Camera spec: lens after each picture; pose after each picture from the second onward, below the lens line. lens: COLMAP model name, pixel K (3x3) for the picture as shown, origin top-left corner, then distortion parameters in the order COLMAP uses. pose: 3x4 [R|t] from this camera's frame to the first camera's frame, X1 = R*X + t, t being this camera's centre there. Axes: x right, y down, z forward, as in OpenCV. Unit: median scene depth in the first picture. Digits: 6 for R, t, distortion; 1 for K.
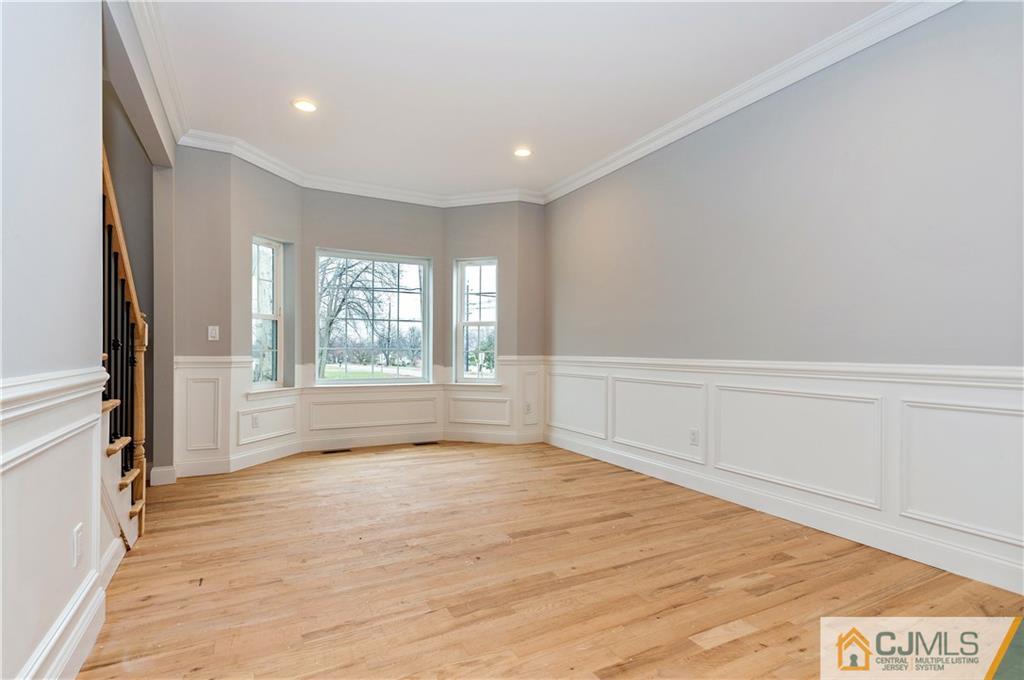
lens RADIAL K [[483.6, 0, 511.9], [0, 483.6, 346.9], [0, 0, 1]] dist [0.017348, -0.004483]
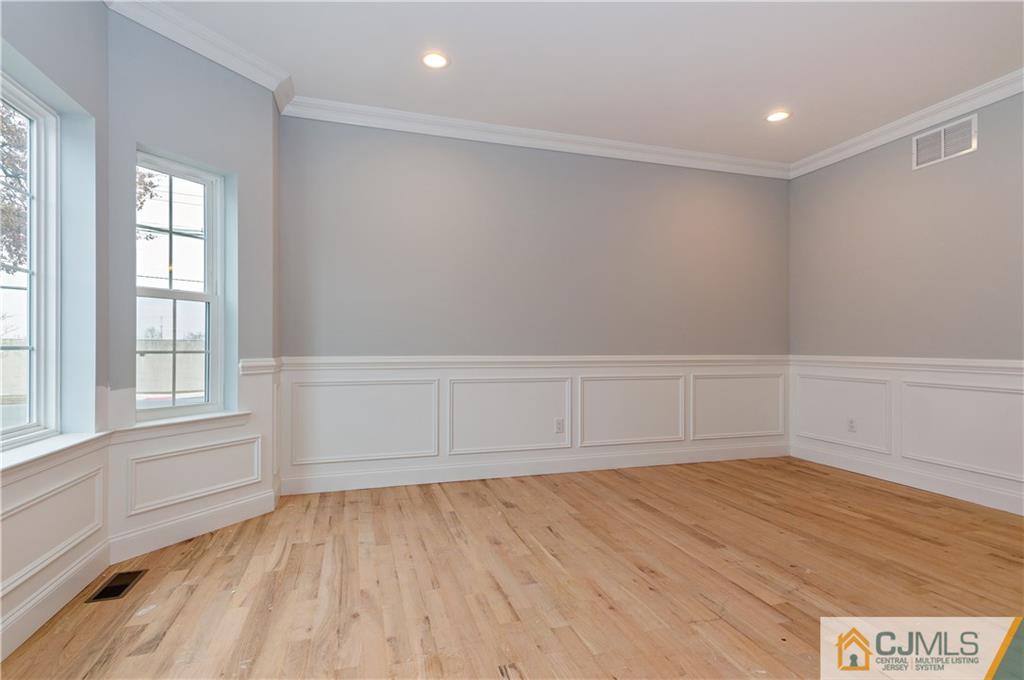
lens RADIAL K [[483.6, 0, 512.4], [0, 483.6, 341.9], [0, 0, 1]] dist [0.017348, -0.004483]
pose [[0.216866, 0.008198, 0.976167, -0.691338], [-0.002822, 0.999966, -0.007771, 0.002987], [-0.976197, -0.001070, 0.216881, 0.817588]]
